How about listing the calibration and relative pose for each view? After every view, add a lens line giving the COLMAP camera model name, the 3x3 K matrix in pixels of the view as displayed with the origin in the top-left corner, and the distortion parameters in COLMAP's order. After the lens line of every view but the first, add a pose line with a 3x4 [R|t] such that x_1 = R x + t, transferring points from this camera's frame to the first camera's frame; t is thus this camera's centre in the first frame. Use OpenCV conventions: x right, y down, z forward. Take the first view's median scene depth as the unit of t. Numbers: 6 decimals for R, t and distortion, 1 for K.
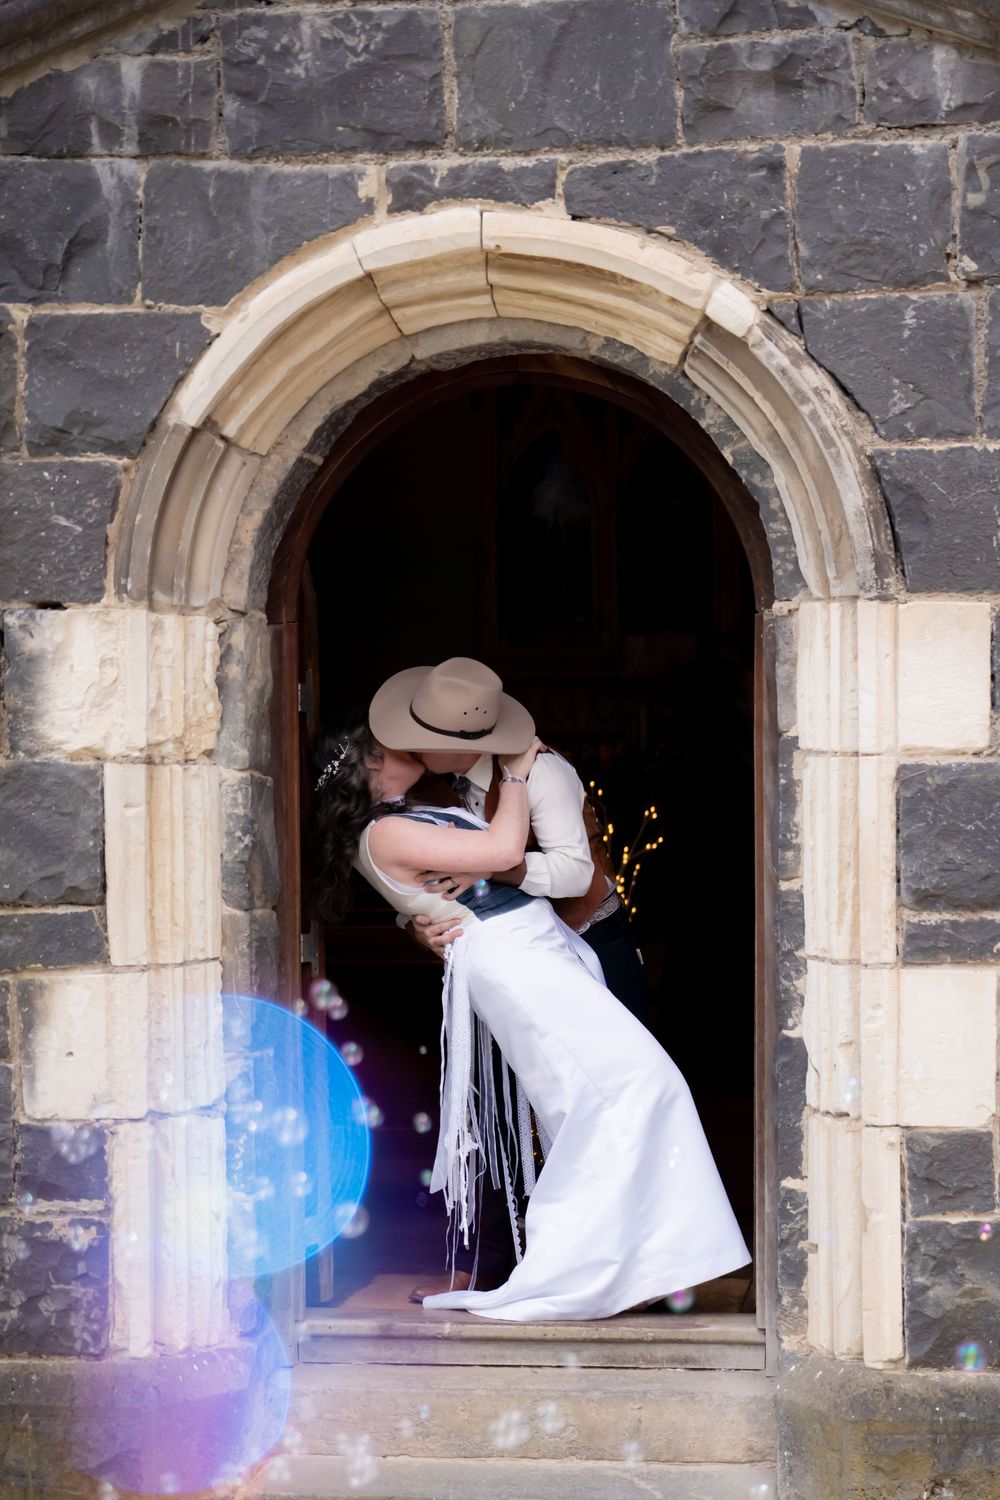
lens RADIAL K [[3179.8, 0, 447.2], [0, 3179.8, 793.9], [0, 0, 1]] dist [0.040344, 0.149727]
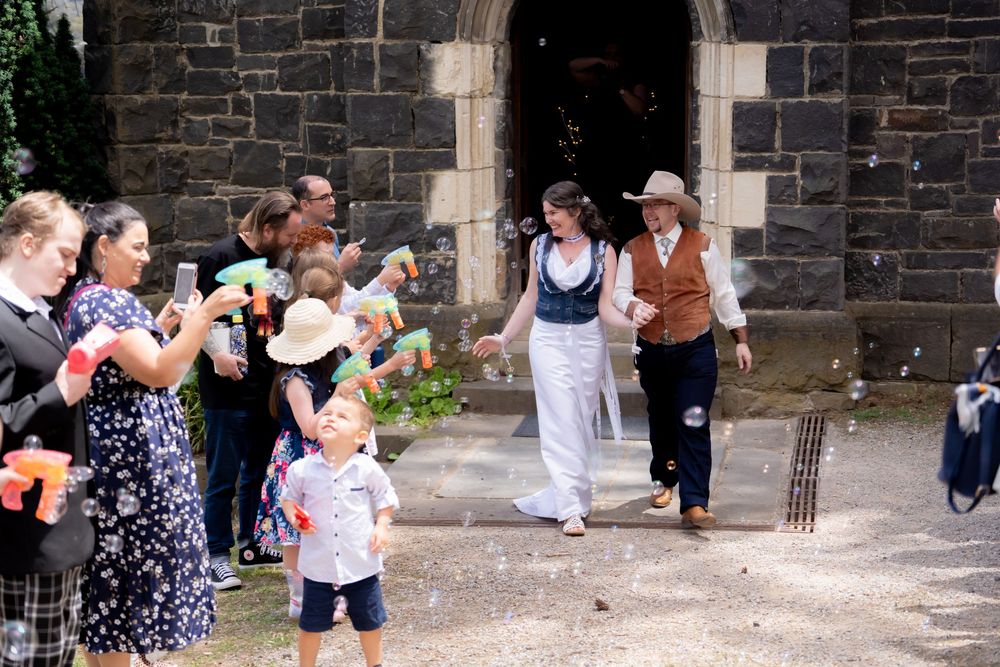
lens RADIAL K [[1895.6, 0, 500.0], [0, 1895.6, 333.5], [0, 0, 1]] dist [-0.014274, 0.023827]
pose [[0.999708, 0.007855, -0.022865, -0.027657], [-0.004216, 0.987904, 0.155010, -0.065024], [0.023806, -0.154869, 0.987648, -0.710912]]
